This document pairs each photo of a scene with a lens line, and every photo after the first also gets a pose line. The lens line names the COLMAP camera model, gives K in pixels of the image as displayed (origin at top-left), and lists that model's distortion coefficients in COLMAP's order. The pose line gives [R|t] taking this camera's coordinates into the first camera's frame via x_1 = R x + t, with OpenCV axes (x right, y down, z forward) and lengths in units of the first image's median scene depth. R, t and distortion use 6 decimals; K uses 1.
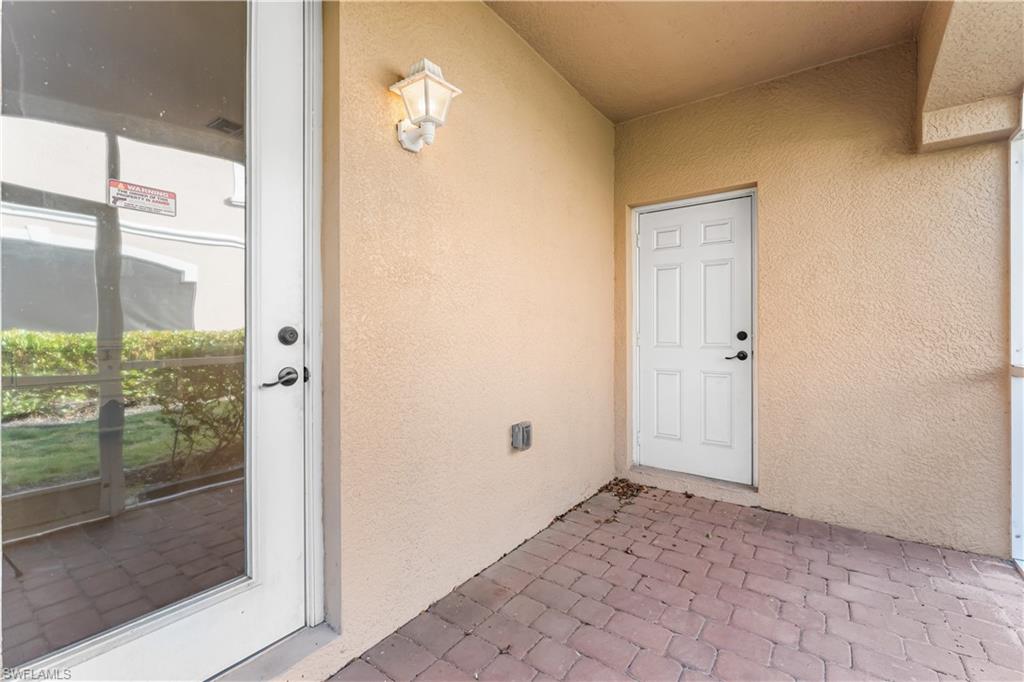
lens RADIAL K [[437.4, 0, 512.0], [0, 437.4, 341.0], [0, 0, 1]] dist [-0.000581, -0.000129]
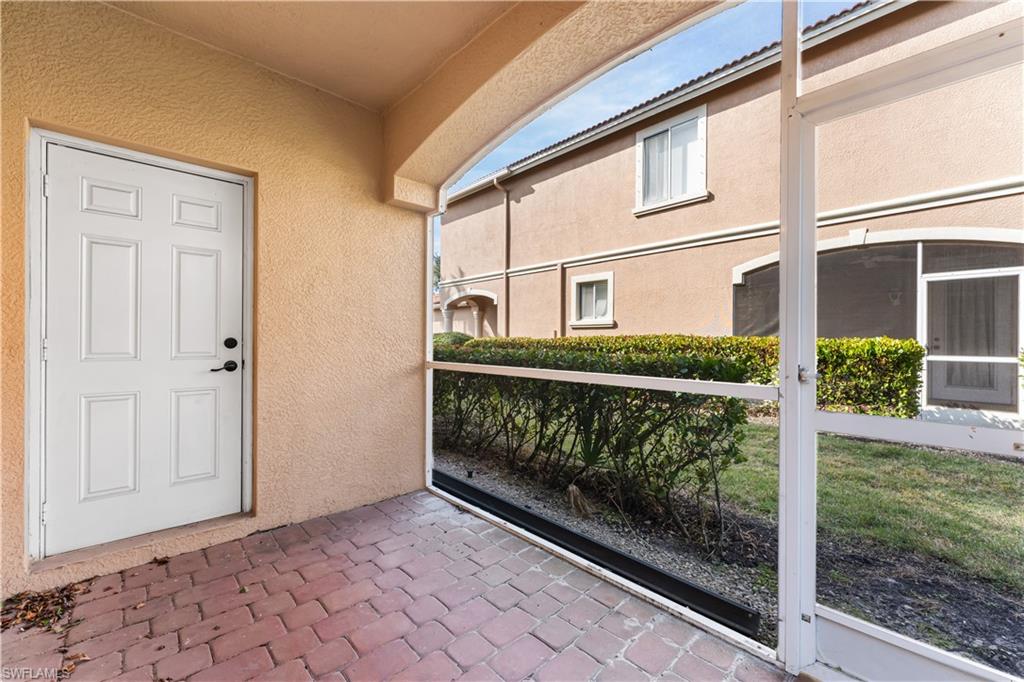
lens RADIAL K [[421.9, 0, 512.4], [0, 421.9, 343.7], [0, 0, 1]] dist [0.000525, 0.000070]
pose [[0.191145, -0.006000, 0.981543, -0.198226], [0.012405, 0.999916, 0.003697, -0.007254], [-0.981483, 0.011469, 0.191204, 0.319731]]
